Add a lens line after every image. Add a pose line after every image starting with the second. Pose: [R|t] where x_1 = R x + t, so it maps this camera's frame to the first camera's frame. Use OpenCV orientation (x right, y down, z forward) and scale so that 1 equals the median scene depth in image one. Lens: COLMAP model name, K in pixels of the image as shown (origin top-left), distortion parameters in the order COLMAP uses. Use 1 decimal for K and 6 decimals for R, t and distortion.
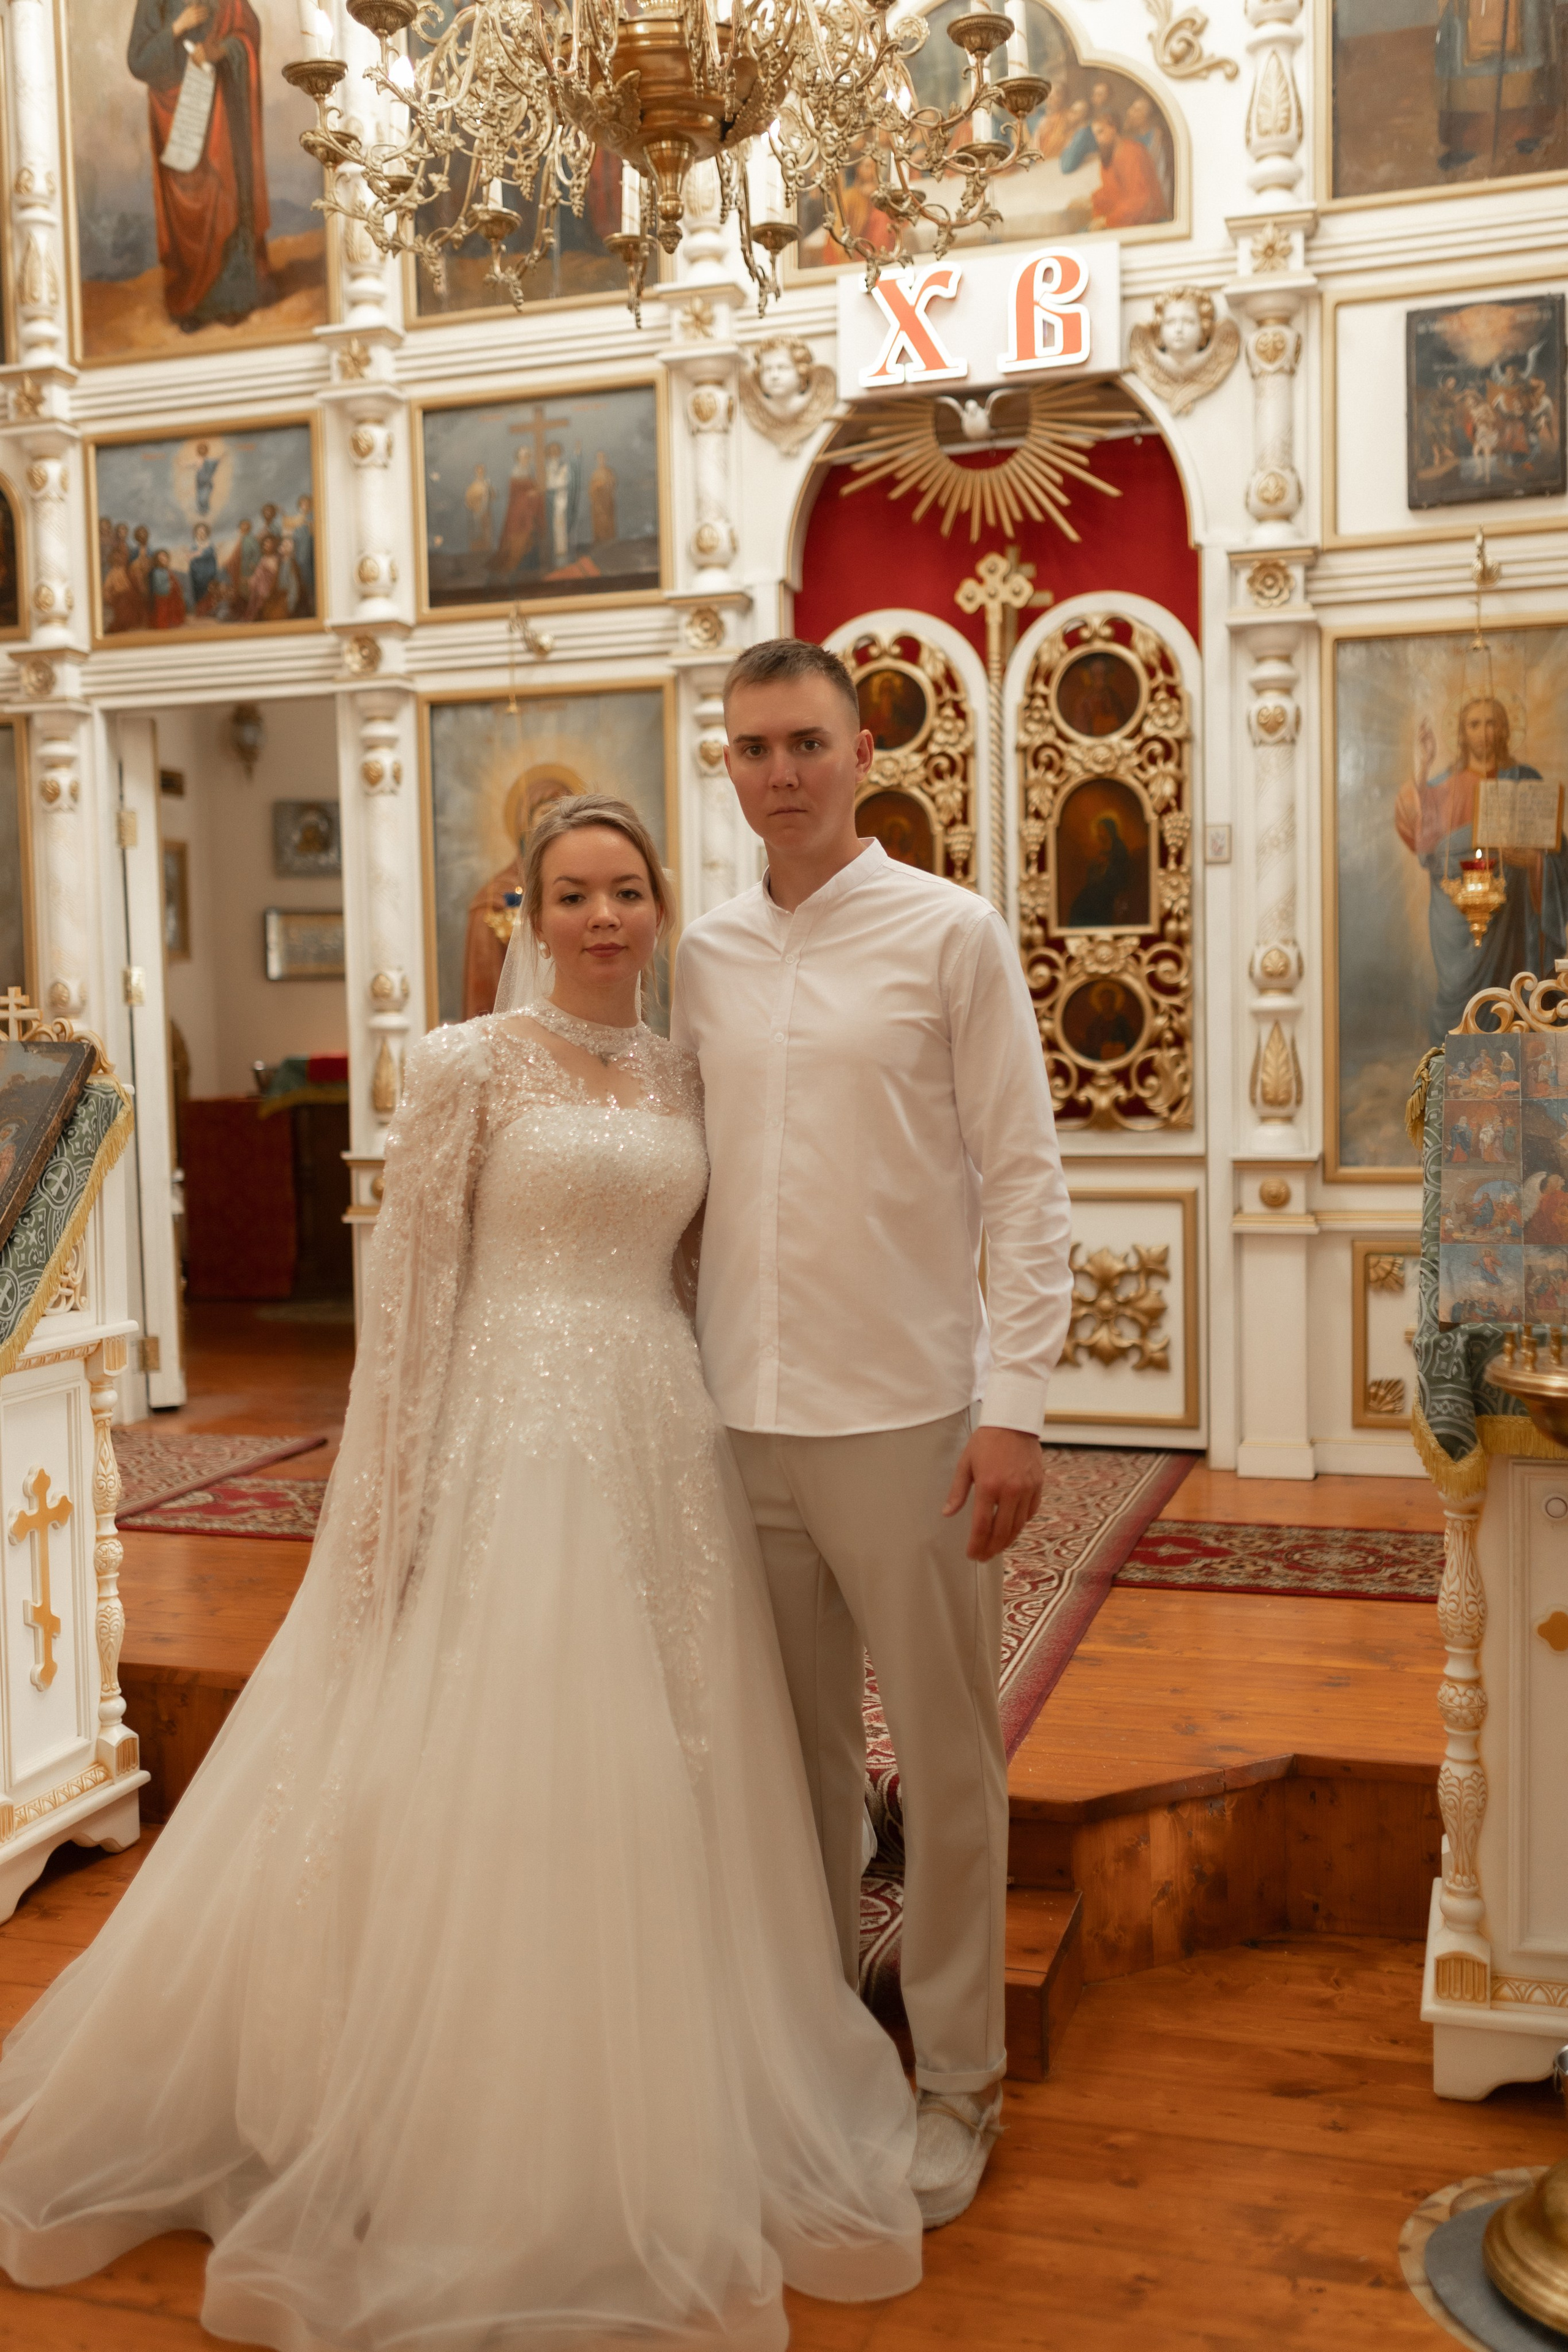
lens RADIAL K [[2229.7, 0, 791.7], [0, 2229.7, 1176.8], [0, 0, 1]] dist [-0.000434, 0.011891]
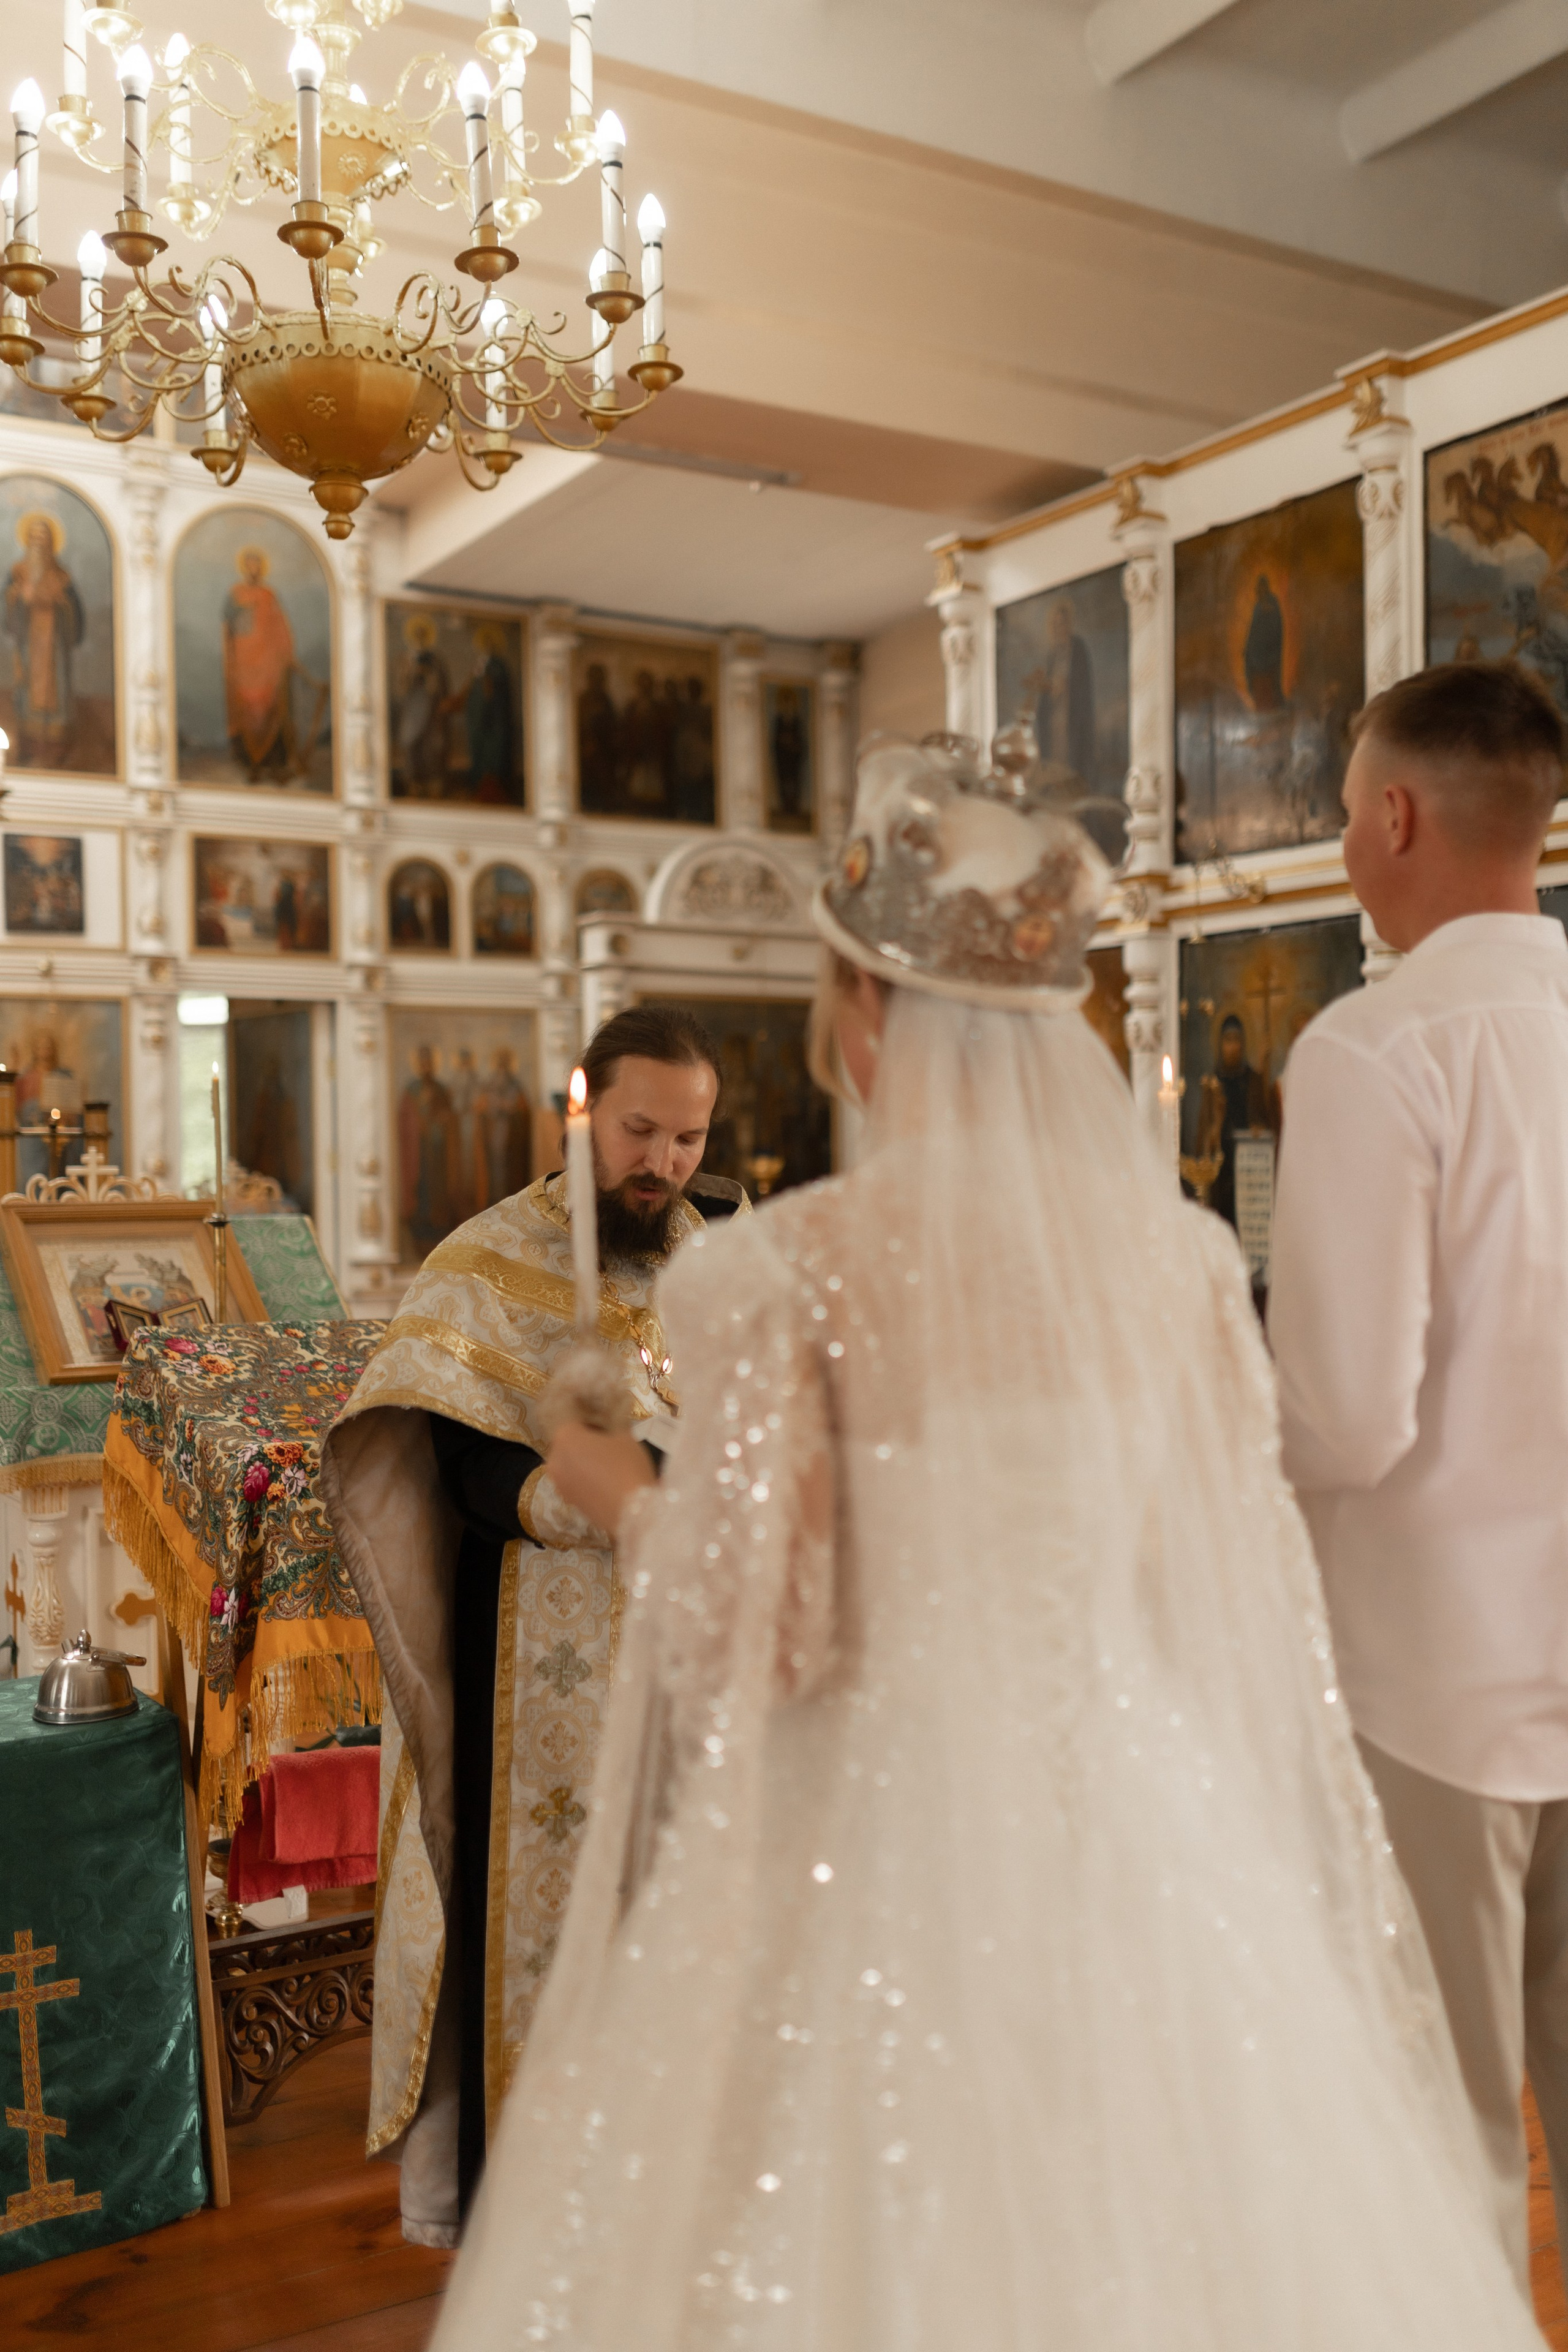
lens RADIAL K [[2227.1, 0, 788.3], [0, 2227.1, 1183.4], [0, 0, 1]] dist [-0.003955, 0.006552]
pose [[0.659866, 0.011722, 0.751291, -0.670260], [0.053303, 0.996629, -0.062367, 0.065667], [-0.749490, 0.081200, 0.657017, -0.695526]]
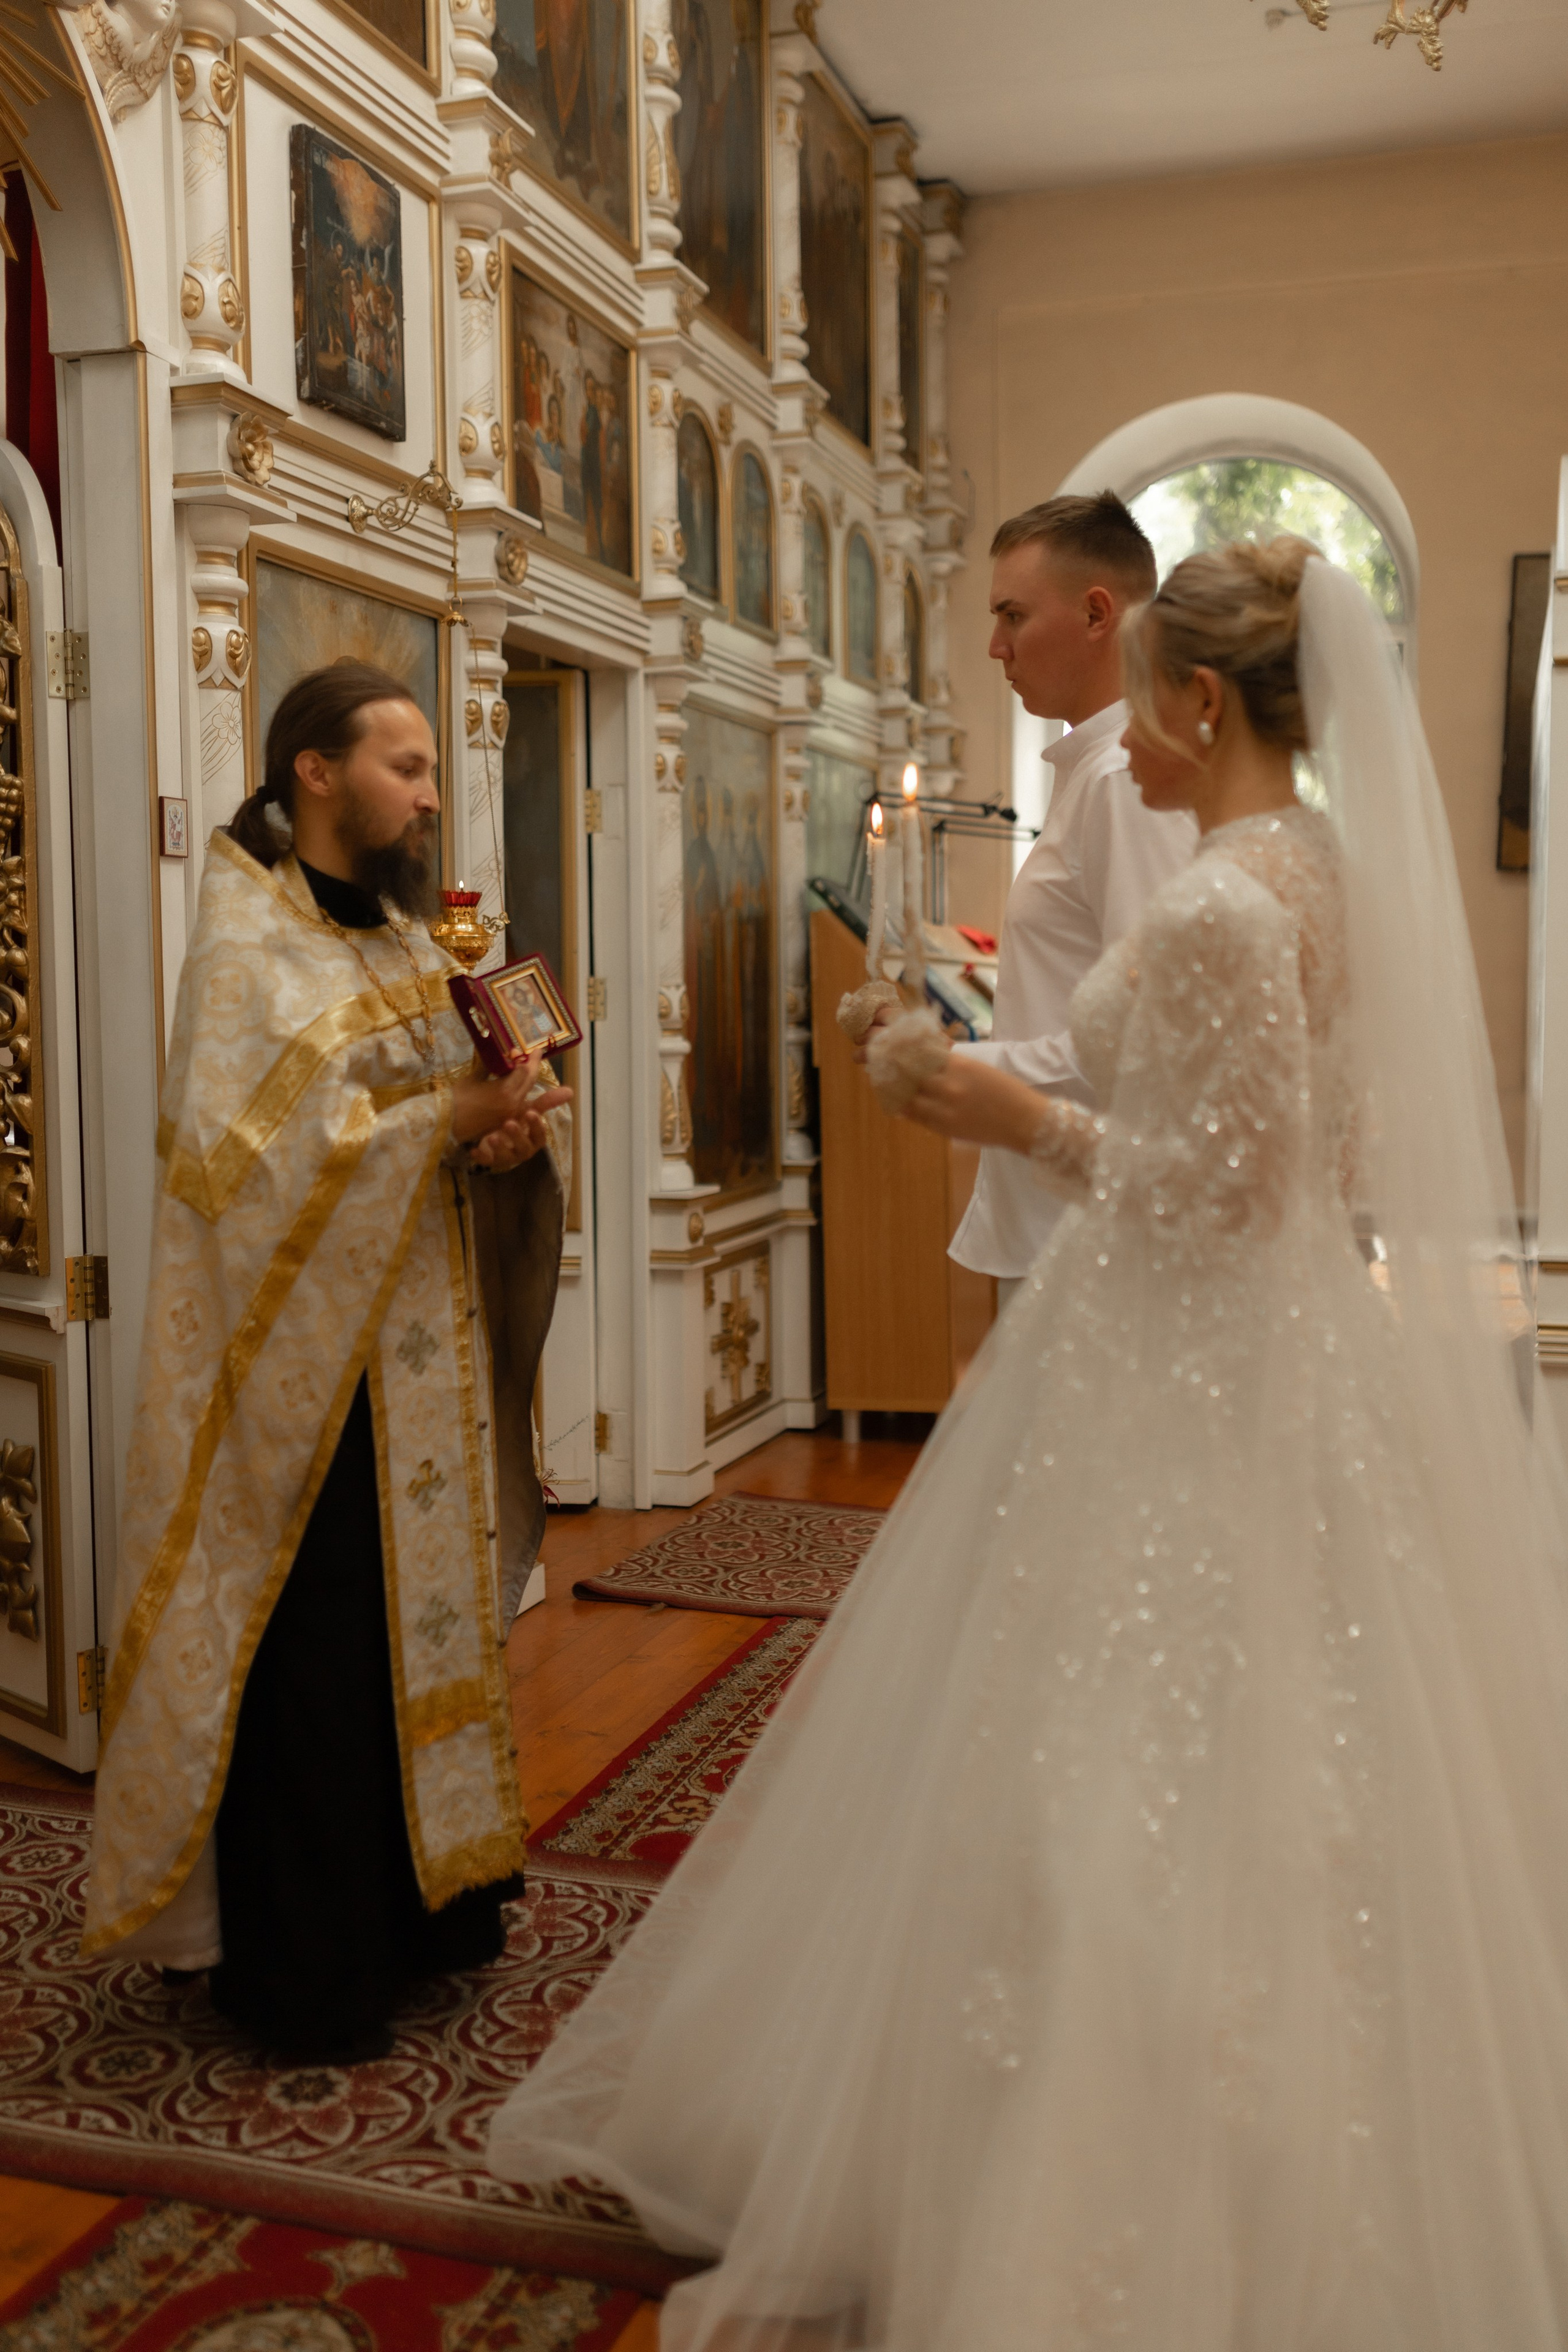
lens RADIAL K [[2219.6, 0, 790.5], [0, 2219.6, 1178.2], [0, 0, 1]] dist [-0.003059, 0.012884]
pose [[0.004167, -0.065662, 0.997833, -0.438665], [0.071487, 0.995308, 0.065197, -0.076649], [-0.997433, 0.071061, 0.008842, 0.805293]]
